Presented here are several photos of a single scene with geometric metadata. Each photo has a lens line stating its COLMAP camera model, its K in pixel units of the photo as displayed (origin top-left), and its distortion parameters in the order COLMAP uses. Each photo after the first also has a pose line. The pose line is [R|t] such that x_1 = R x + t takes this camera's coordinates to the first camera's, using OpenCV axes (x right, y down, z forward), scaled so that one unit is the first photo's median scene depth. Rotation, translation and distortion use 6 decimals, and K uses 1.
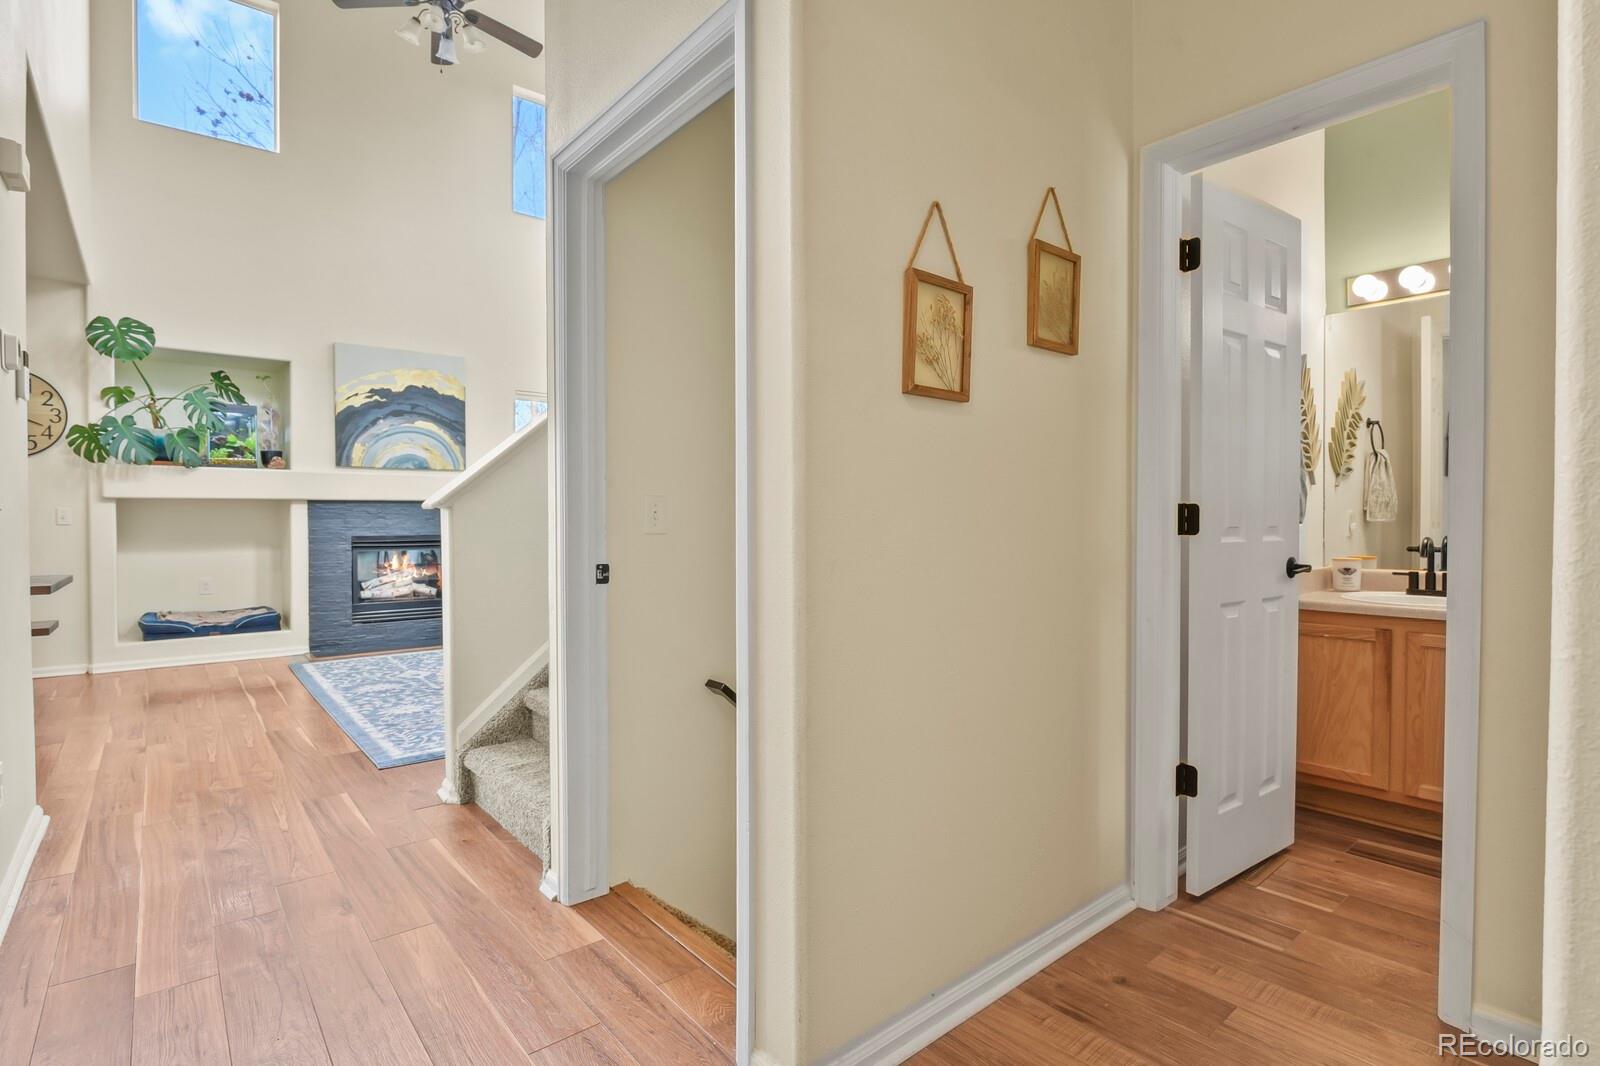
lens RADIAL K [[780.5, 0, 807.9], [0, 780.5, 535.3], [0, 0, 1]] dist [-0.003104, -0.007492]
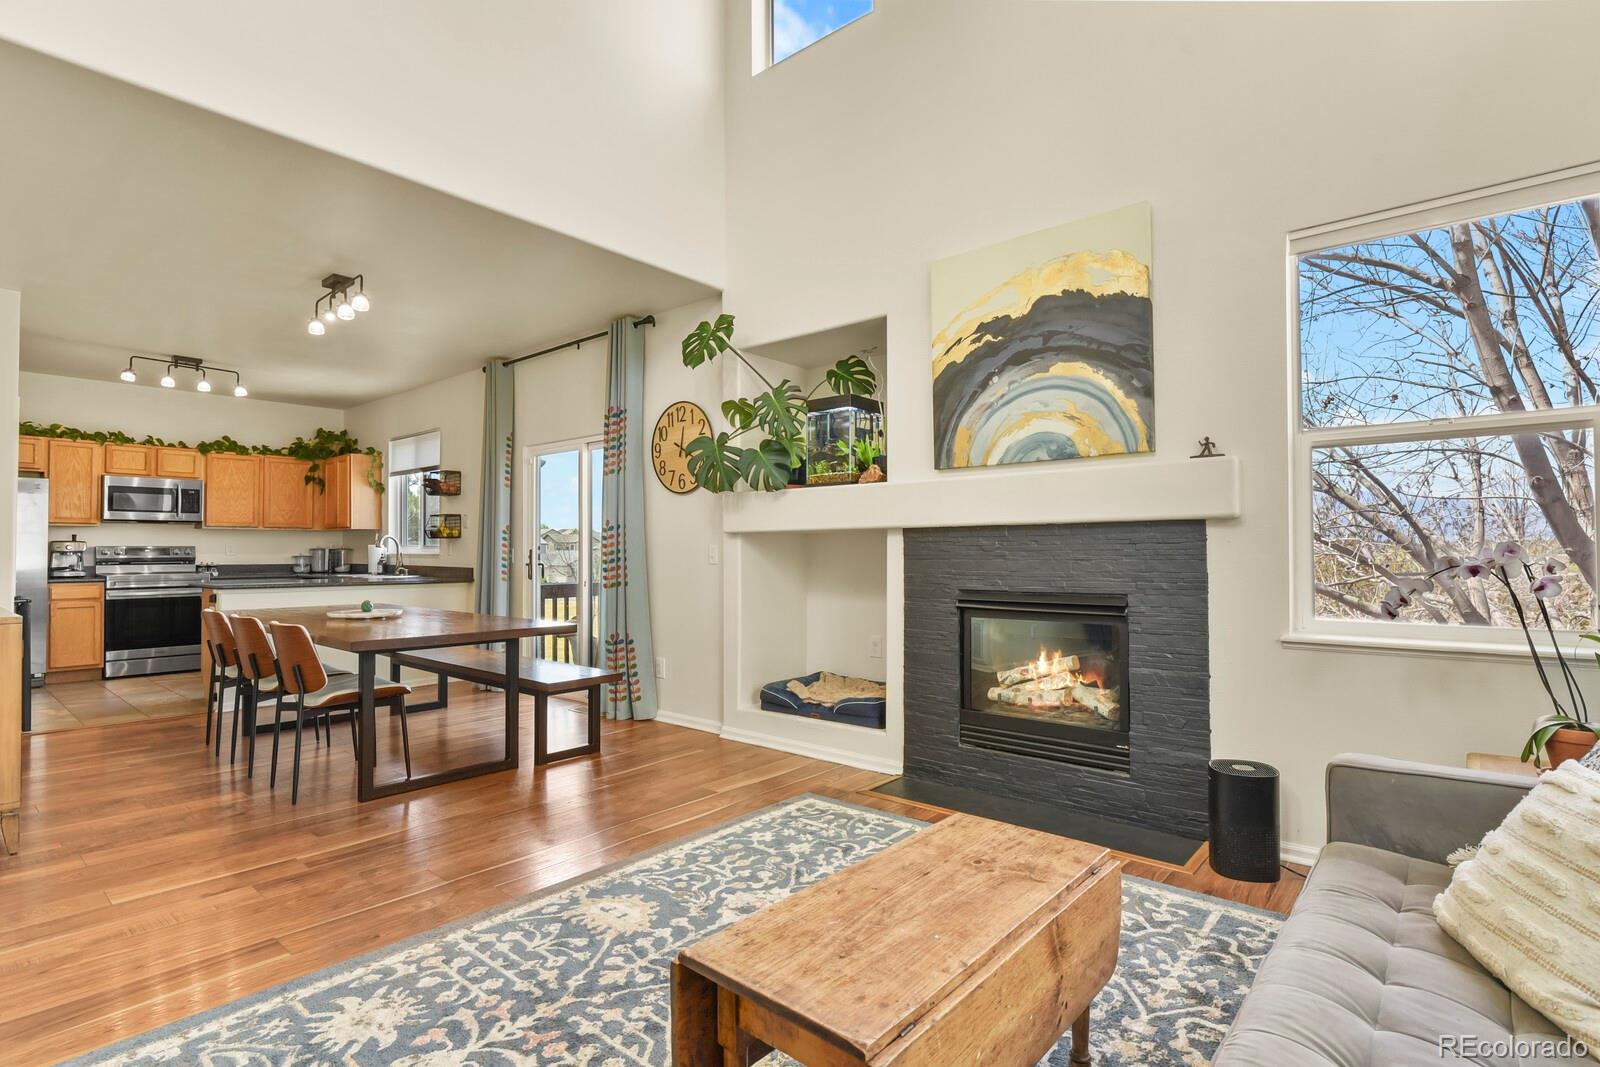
lens RADIAL K [[780.5, 0, 807.9], [0, 780.5, 535.8], [0, 0, 1]] dist [-0.003104, -0.007492]
pose [[0.172233, -0.017169, -0.984907, -0.040060], [-0.015741, 0.999672, -0.020179, -0.025978], [0.984930, 0.018979, 0.171907, 0.828612]]
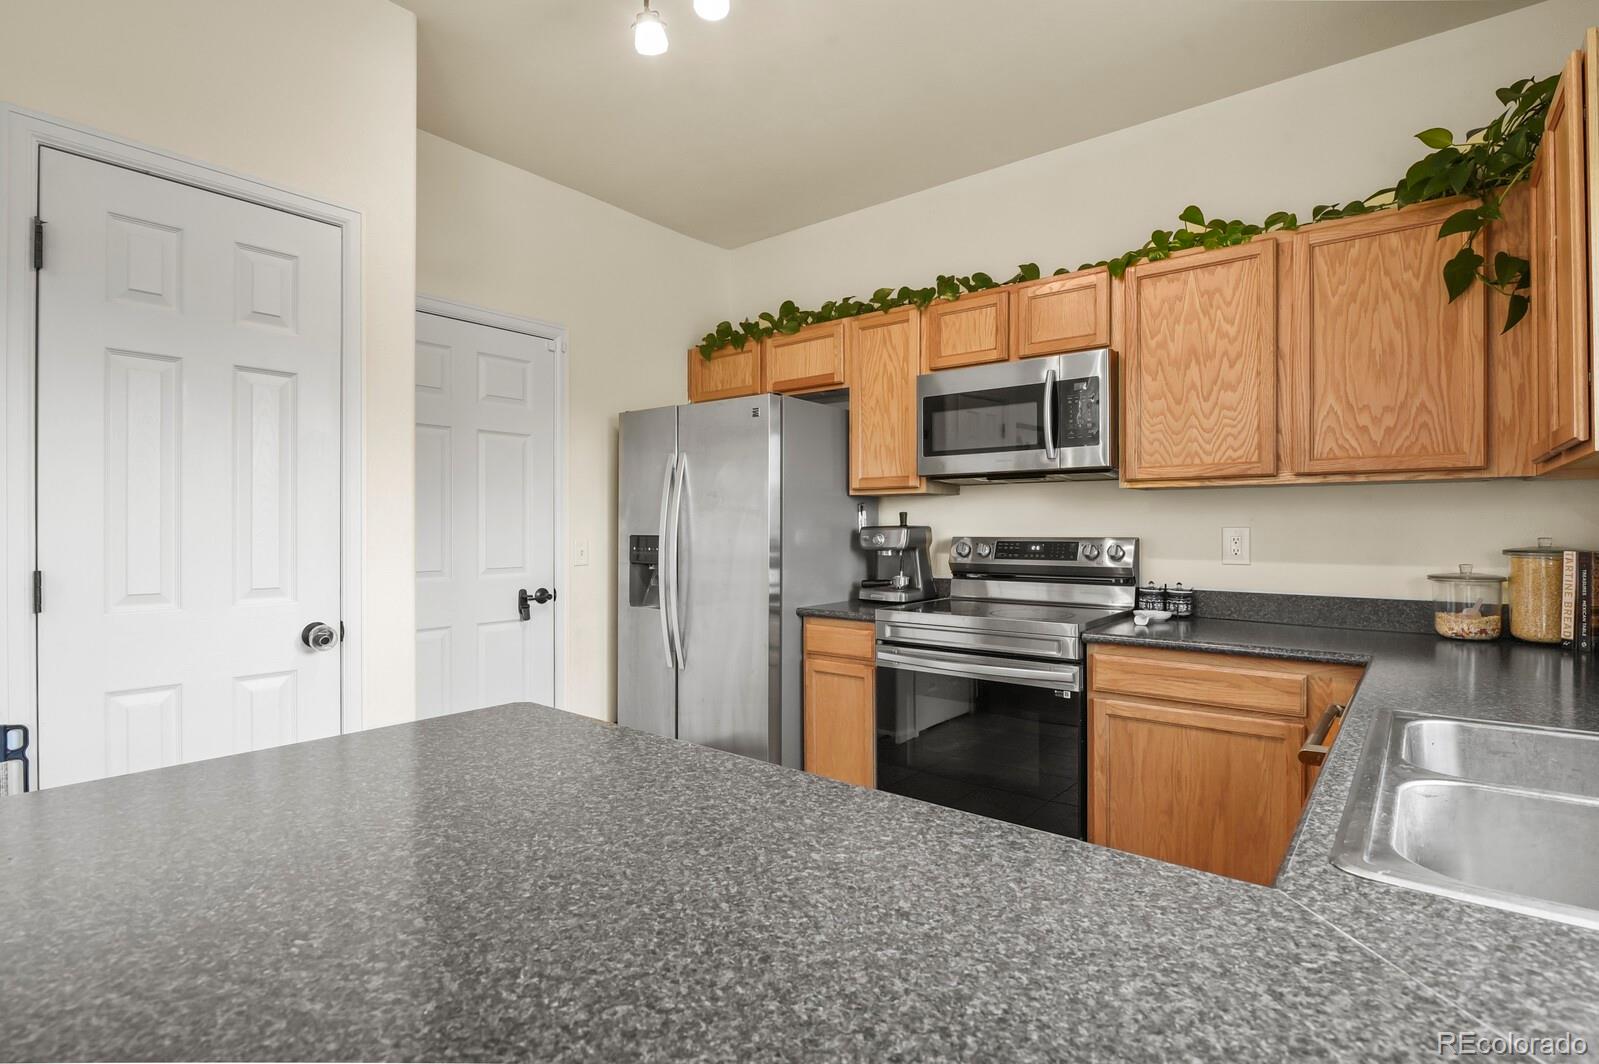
lens RADIAL K [[774.7, 0, 809.5], [0, 774.7, 532.3], [0, 0, 1]] dist [-0.003614, -0.006493]
pose [[-0.978119, 0.001345, -0.208042, -1.160278], [-0.003154, 0.999768, 0.021292, -0.031406], [0.208022, 0.021482, -0.977888, 0.479156]]
